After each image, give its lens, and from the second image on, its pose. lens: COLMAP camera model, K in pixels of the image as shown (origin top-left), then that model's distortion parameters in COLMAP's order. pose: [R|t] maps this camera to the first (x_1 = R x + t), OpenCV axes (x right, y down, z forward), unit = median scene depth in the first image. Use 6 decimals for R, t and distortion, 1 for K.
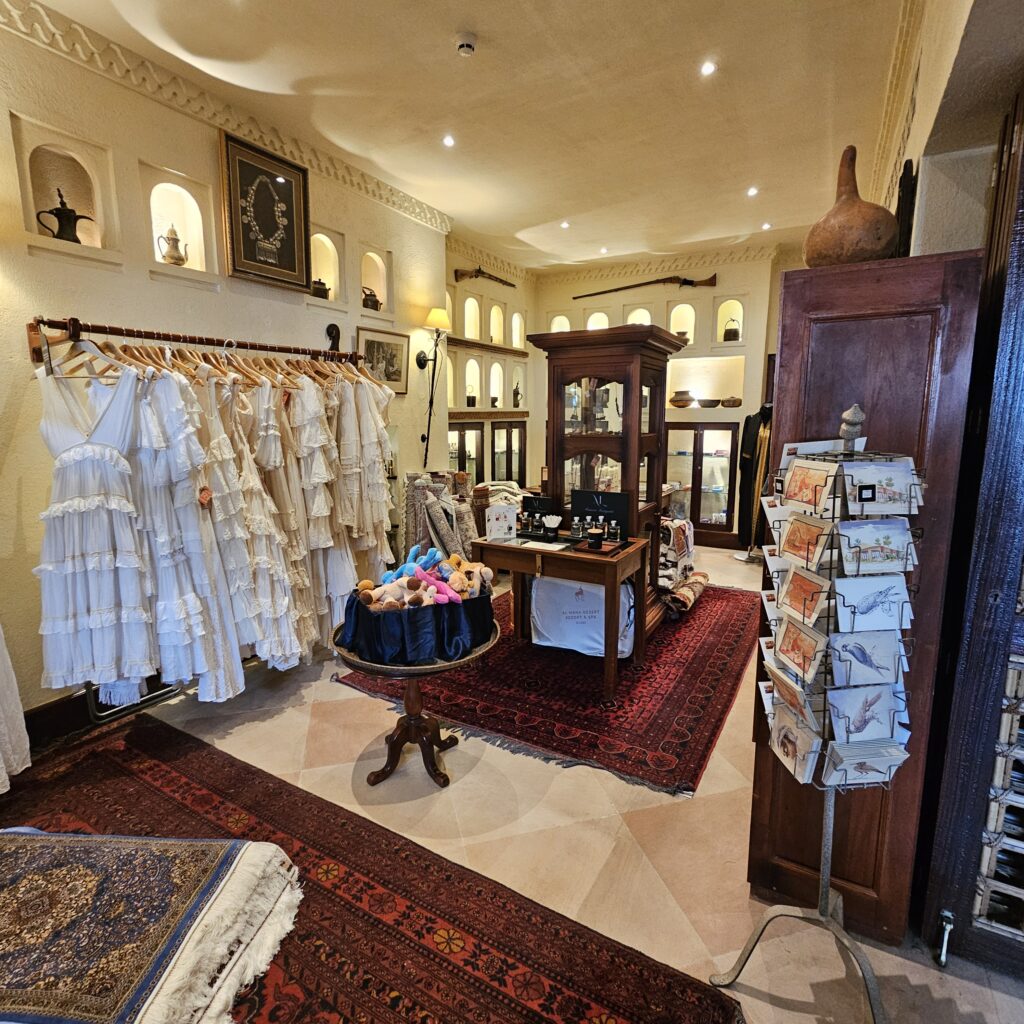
lens RADIAL K [[570.8, 0, 510.2], [0, 570.8, 508.7], [0, 0, 1]] dist [0.001244, -0.001373]
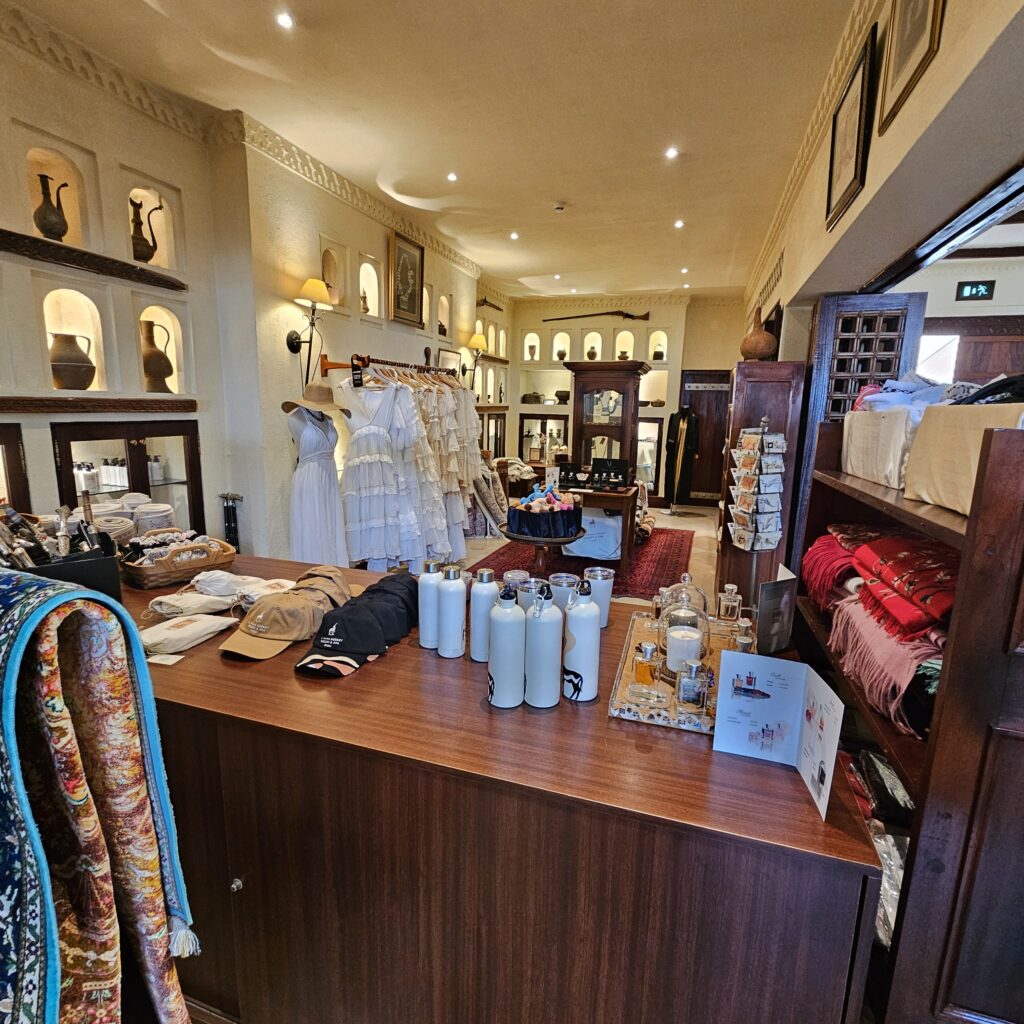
lens RADIAL K [[570.8, 0, 509.8], [0, 570.8, 515.5], [0, 0, 1]] dist [0.001244, -0.001373]
pose [[0.981430, -0.013889, 0.191317, -0.471725], [0.008358, 0.999524, 0.029689, 0.087486], [-0.191638, -0.027539, 0.981079, -0.615620]]
